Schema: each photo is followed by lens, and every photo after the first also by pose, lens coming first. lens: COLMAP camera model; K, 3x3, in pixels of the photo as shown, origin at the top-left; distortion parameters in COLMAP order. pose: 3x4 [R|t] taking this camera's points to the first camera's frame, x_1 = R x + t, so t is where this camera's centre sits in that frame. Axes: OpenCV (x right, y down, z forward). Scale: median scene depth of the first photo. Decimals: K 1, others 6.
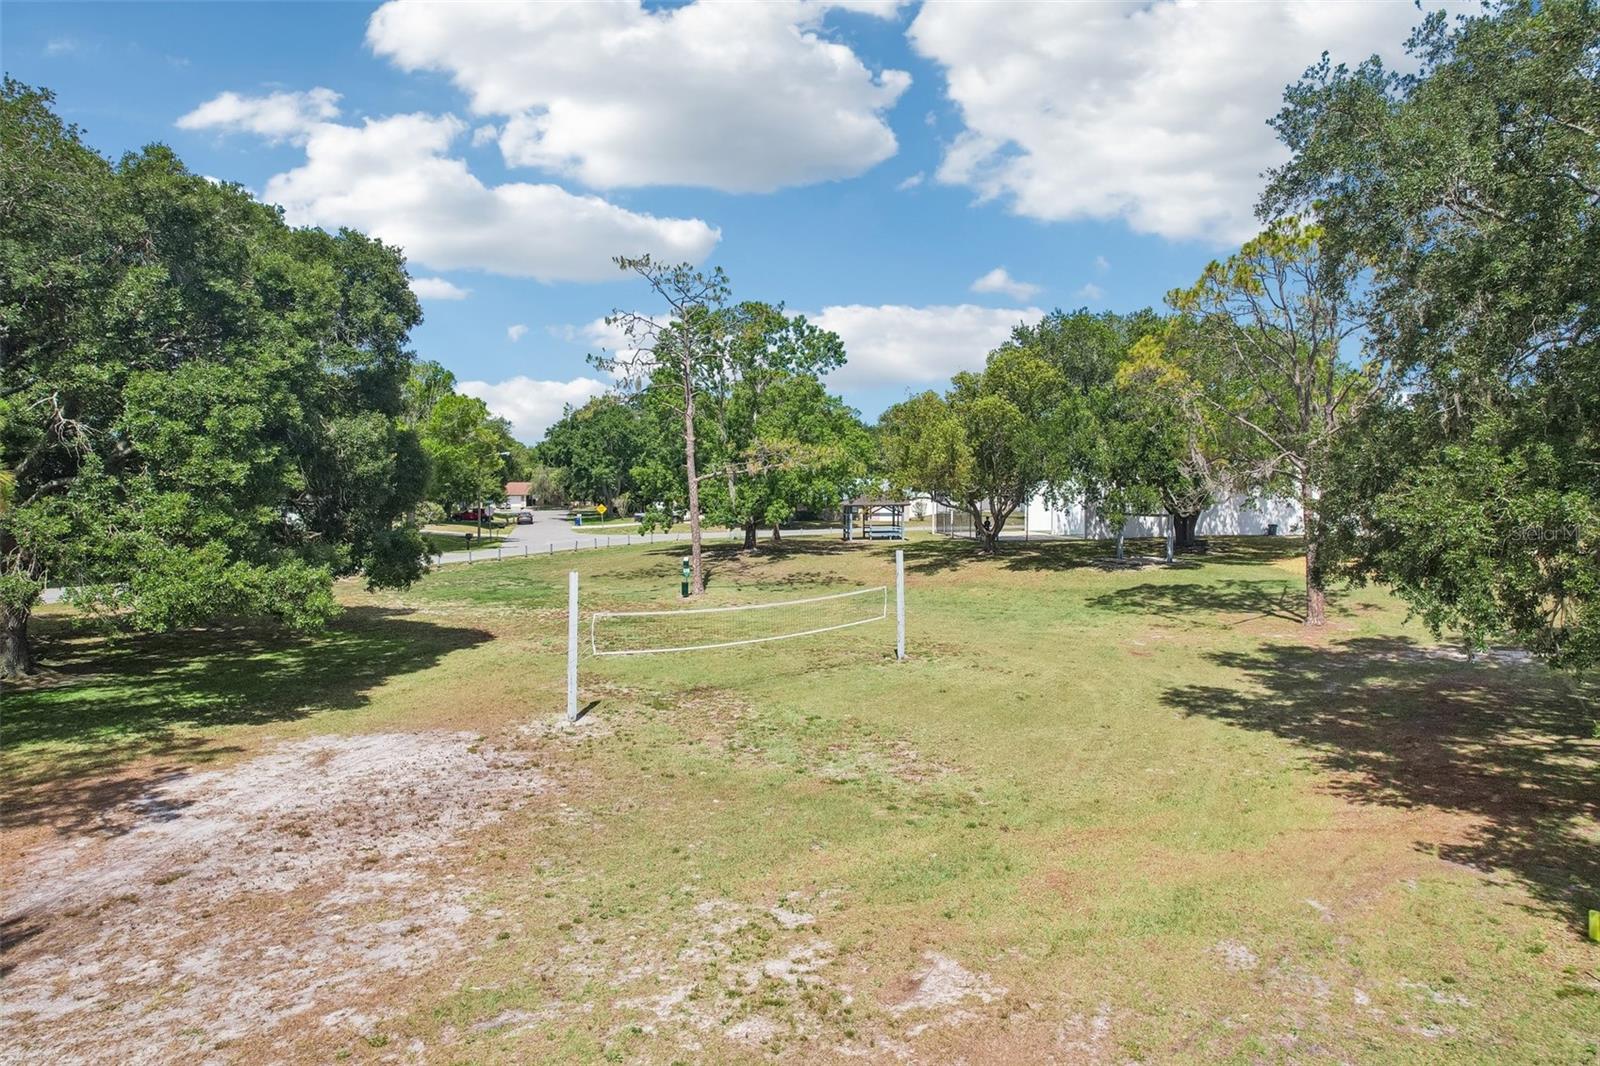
lens RADIAL K [[1026.0, 0, 795.5], [0, 1026.0, 537.9], [0, 0, 1]] dist [-0.066338, 0.059710]
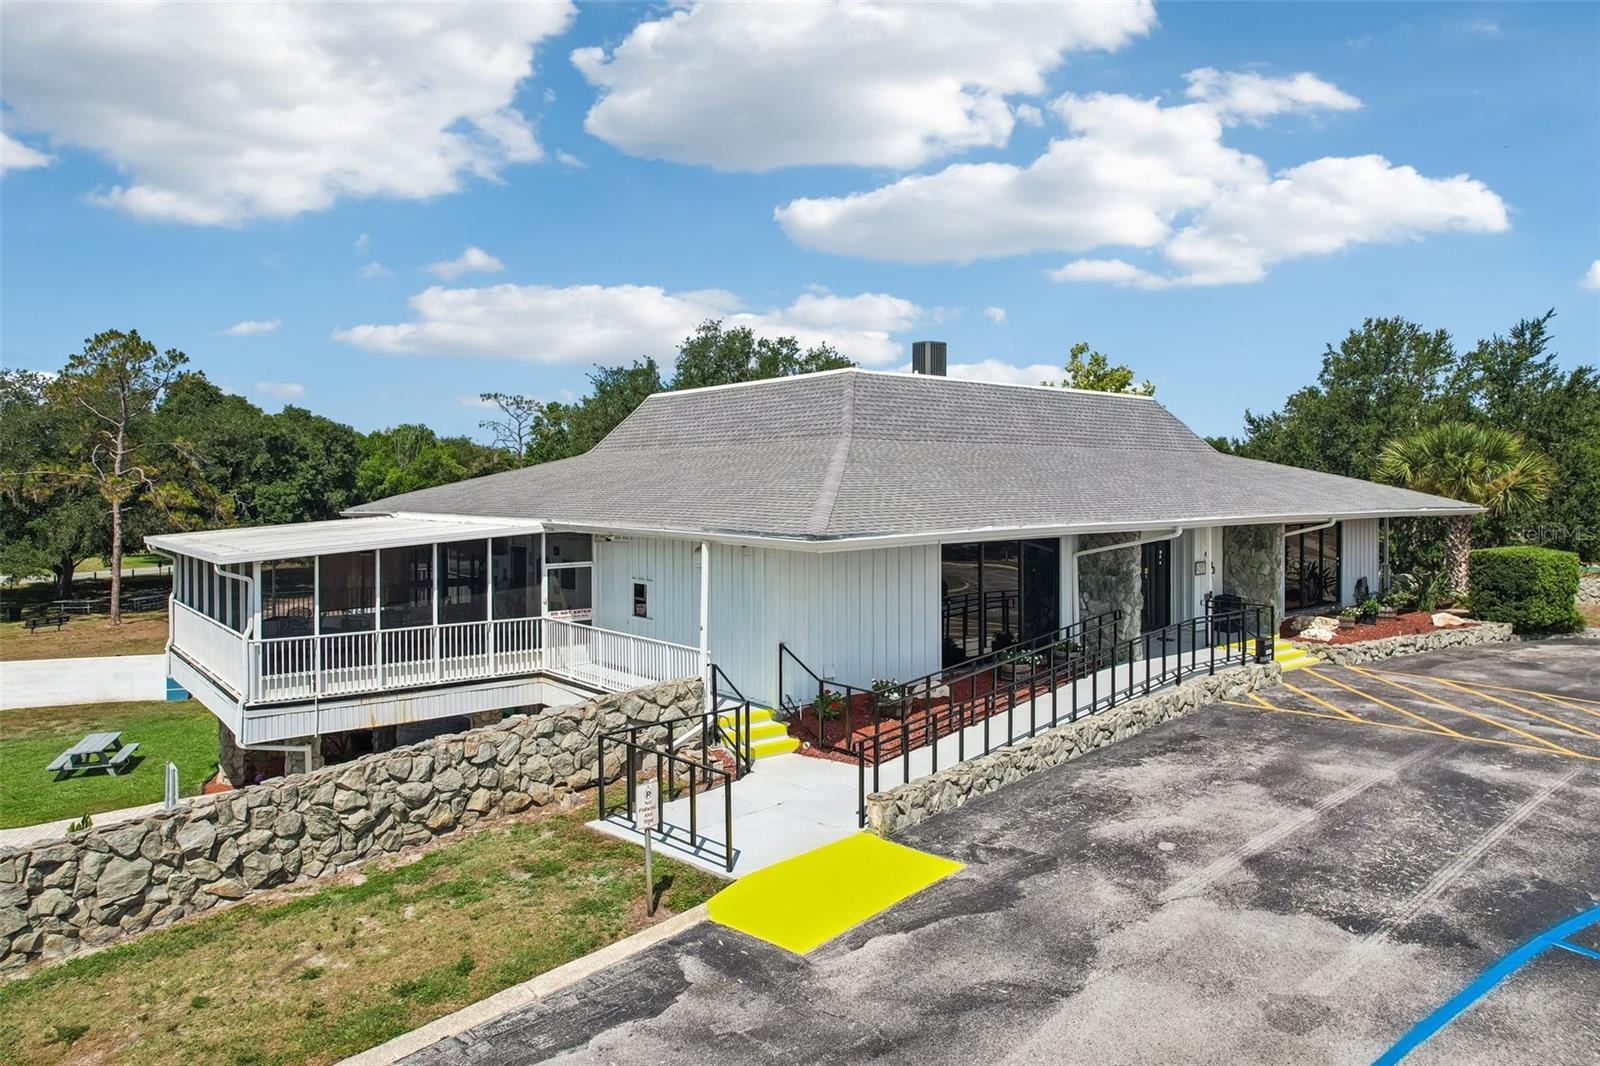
lens RADIAL K [[1026.0, 0, 795.5], [0, 1026.0, 537.9], [0, 0, 1]] dist [-0.066338, 0.059710]
pose [[0.997890, 0.010457, -0.064076, 1.250021], [-0.010259, 0.999942, 0.003424, -0.023687], [0.064108, -0.002759, 0.997939, -2.092160]]
